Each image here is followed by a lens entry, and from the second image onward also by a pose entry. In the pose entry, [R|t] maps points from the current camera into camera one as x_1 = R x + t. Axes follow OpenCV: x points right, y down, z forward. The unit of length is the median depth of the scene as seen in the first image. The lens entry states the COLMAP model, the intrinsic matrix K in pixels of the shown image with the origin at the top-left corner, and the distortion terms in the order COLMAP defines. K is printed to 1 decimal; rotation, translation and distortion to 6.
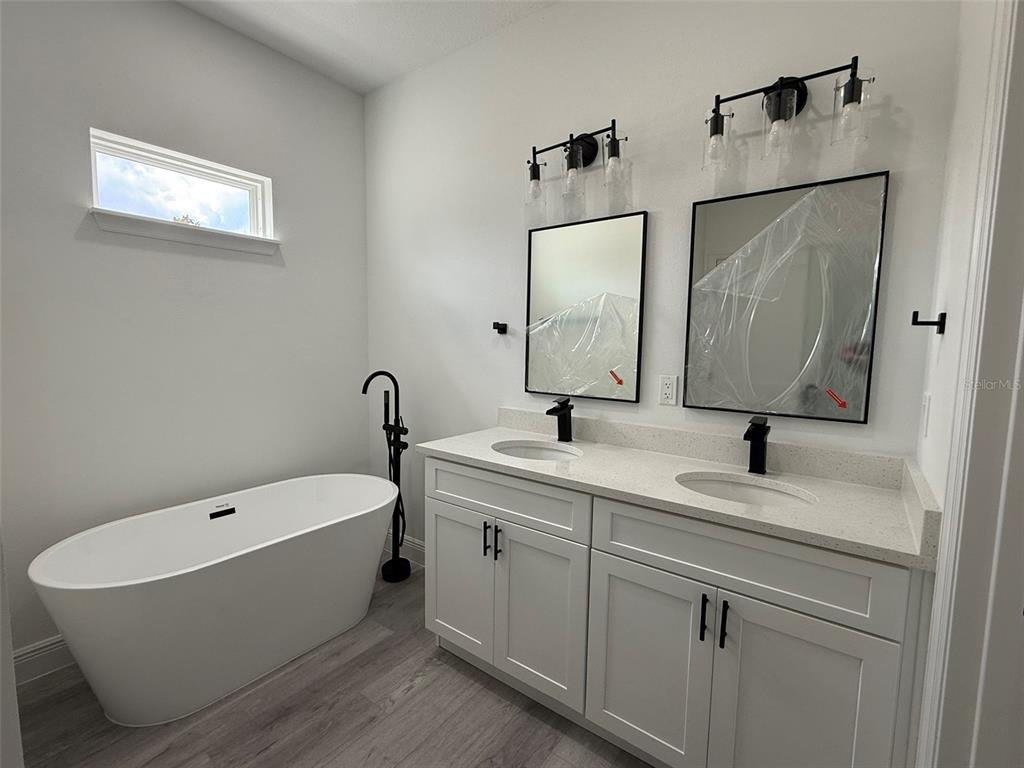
lens RADIAL K [[465.0, 0, 511.1], [0, 465.0, 387.2], [0, 0, 1]] dist [-0.001388, -0.000427]
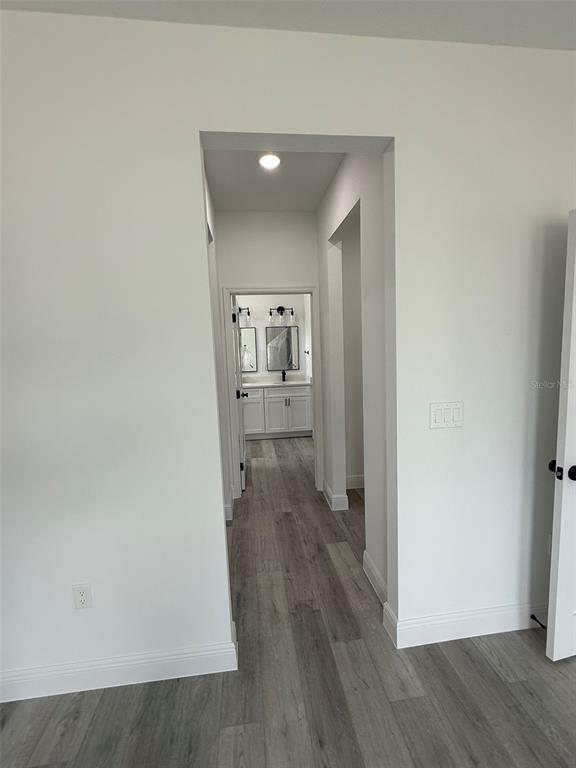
lens RADIAL K [[348.7, 0, 288.5], [0, 348.7, 384.8], [0, 0, 1]] dist [-0.001388, -0.000427]
pose [[0.716330, -0.101151, 0.690391, -1.943574], [0.111010, 0.993355, 0.030358, 0.097669], [-0.688875, 0.054894, 0.722799, -1.682286]]
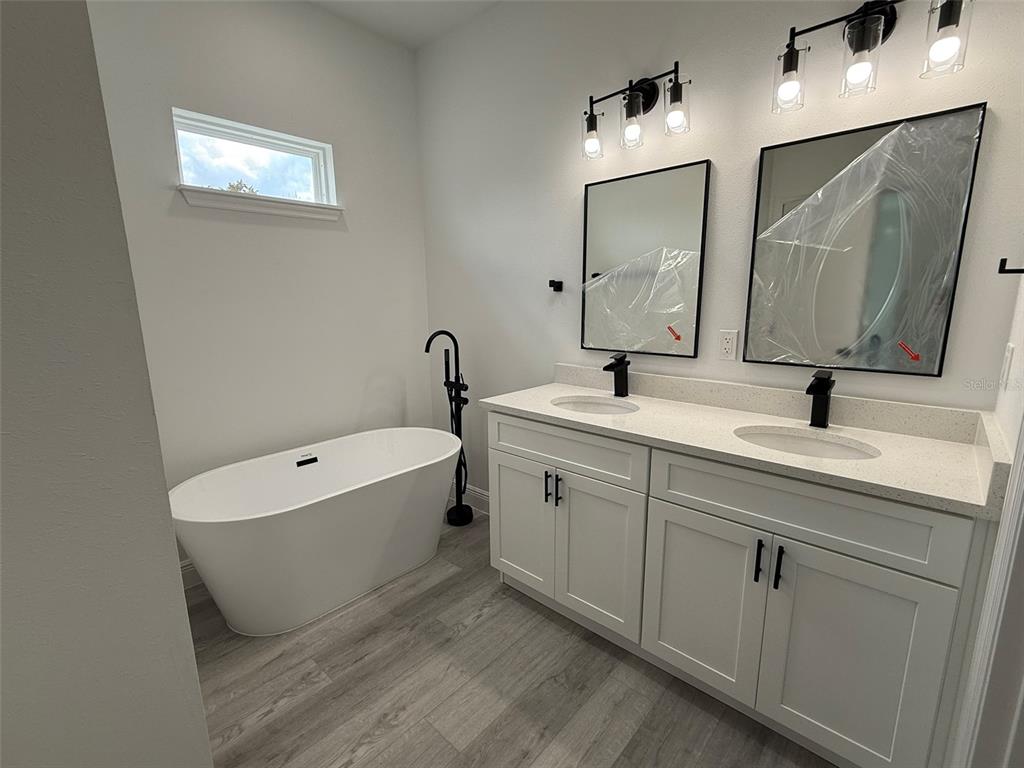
lens RADIAL K [[465.0, 0, 510.4], [0, 465.0, 388.3], [0, 0, 1]] dist [-0.001388, -0.000427]
pose [[0.994563, -0.005368, -0.104001, -0.025720], [0.015248, 0.995414, 0.094433, -0.002777], [0.103017, -0.095505, 0.990084, -0.049475]]
